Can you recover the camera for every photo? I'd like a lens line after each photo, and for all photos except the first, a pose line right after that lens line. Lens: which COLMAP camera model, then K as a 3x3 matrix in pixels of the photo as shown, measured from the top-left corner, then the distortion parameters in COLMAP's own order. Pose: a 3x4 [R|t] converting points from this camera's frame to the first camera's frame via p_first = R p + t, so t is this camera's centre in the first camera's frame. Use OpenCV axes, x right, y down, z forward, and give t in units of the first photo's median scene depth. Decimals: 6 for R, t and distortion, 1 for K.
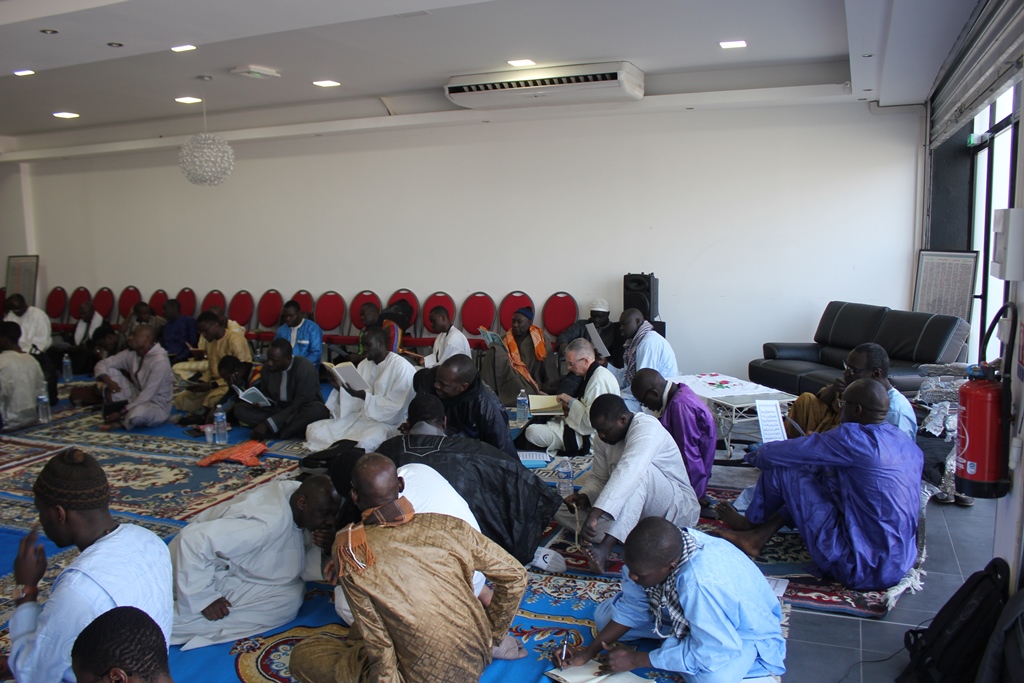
lens RADIAL K [[852.2, 0, 507.9], [0, 852.2, 341.2], [0, 0, 1]] dist [-0.160115, 0.132293]
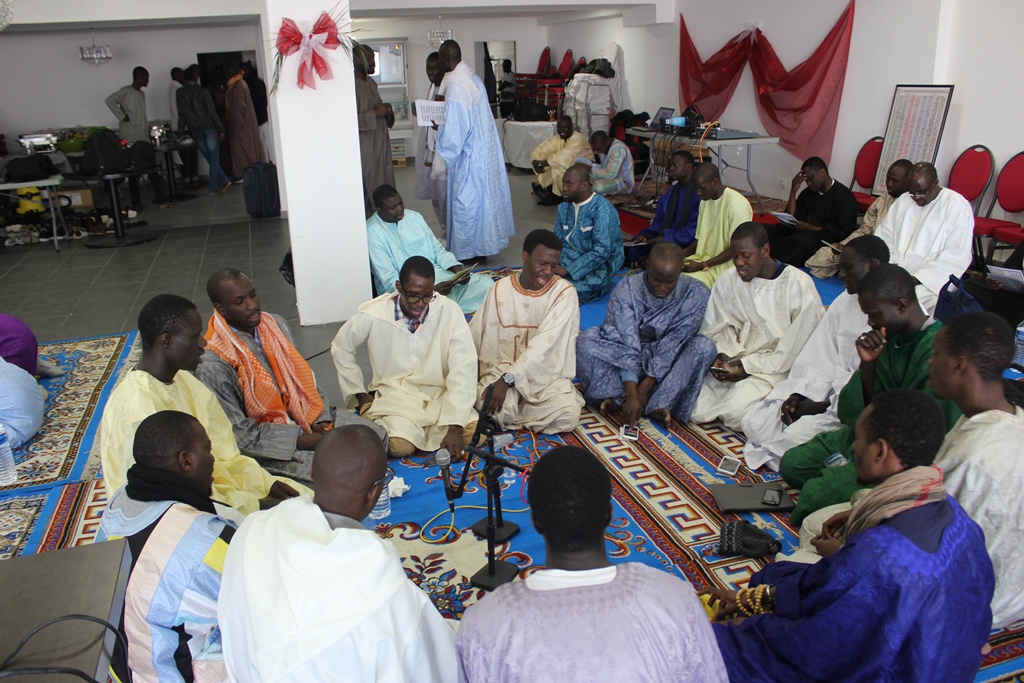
lens RADIAL K [[852.2, 0, 507.0], [0, 852.2, 340.7], [0, 0, 1]] dist [-0.160115, 0.132293]
pose [[0.631082, 0.239578, -0.737792, -0.558268], [-0.082196, 0.966410, 0.243508, -0.084587], [0.771349, -0.093030, 0.629576, 0.712169]]
